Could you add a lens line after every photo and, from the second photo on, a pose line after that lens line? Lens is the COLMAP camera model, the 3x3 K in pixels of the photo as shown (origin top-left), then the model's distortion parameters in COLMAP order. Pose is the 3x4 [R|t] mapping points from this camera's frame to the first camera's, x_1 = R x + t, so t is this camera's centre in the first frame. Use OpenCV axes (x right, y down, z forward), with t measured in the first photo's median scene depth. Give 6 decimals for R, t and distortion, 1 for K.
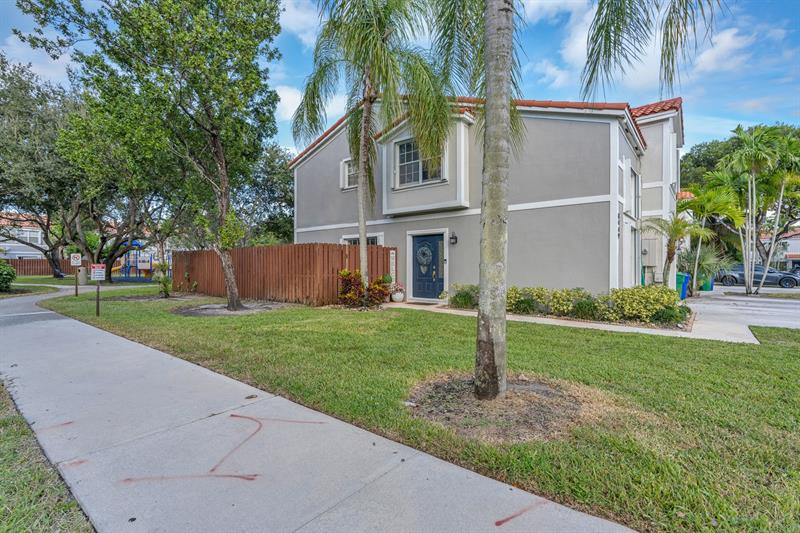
lens RADIAL K [[373.2, 0, 397.4], [0, 373.2, 263.8], [0, 0, 1]] dist [-0.002478, 0.000138]
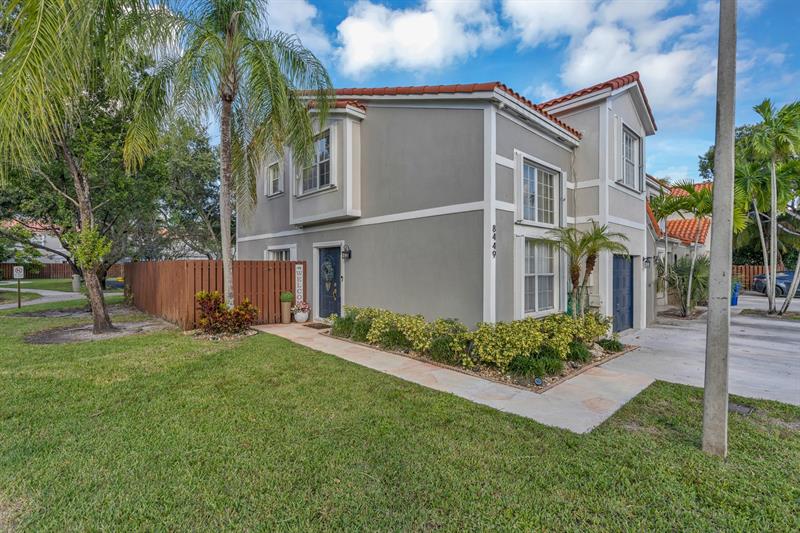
lens RADIAL K [[373.2, 0, 397.4], [0, 373.2, 263.8], [0, 0, 1]] dist [-0.002478, 0.000138]
pose [[0.991217, -0.003053, -0.132211, 0.372972], [0.003529, 0.999988, 0.003364, -0.043690], [0.132199, -0.003801, 0.991216, 0.152534]]
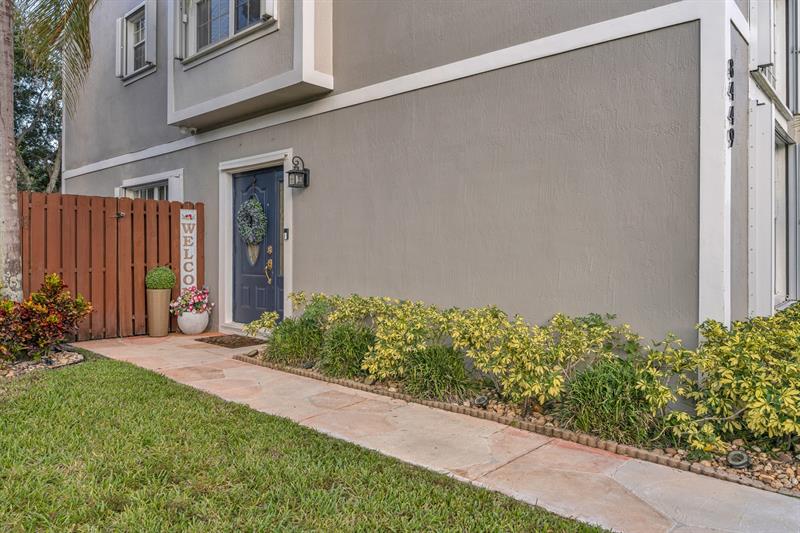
lens RADIAL K [[553.7, 0, 396.5], [0, 553.7, 252.0], [0, 0, 1]] dist [-0.006197, -0.000851]
pose [[0.999445, 0.000513, -0.033312, 0.263255], [-0.000236, 0.999965, 0.008321, 0.007388], [0.033315, -0.008308, 0.999410, 0.425157]]
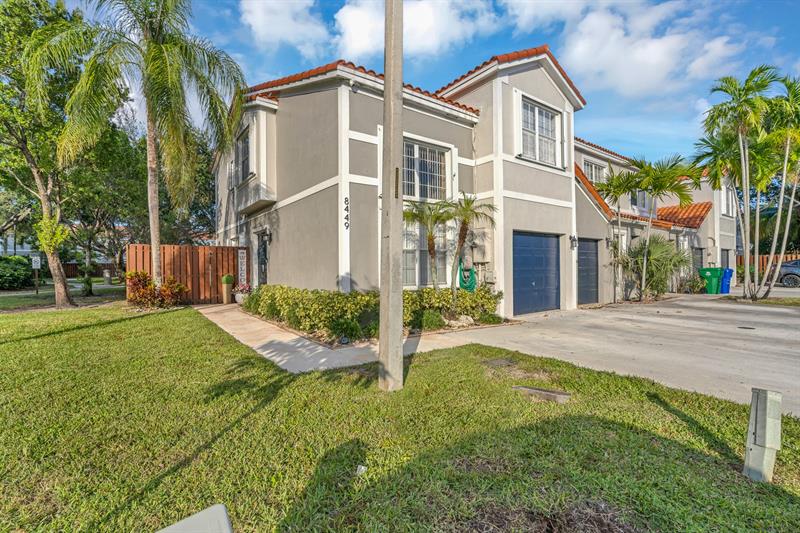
lens RADIAL K [[373.2, 0, 397.4], [0, 373.2, 263.8], [0, 0, 1]] dist [-0.002478, 0.000138]
pose [[0.966575, -0.011834, -0.256110, 0.682039], [0.011285, 0.999930, -0.003610, 0.009384], [0.256134, 0.000599, 0.966641, 0.183575]]
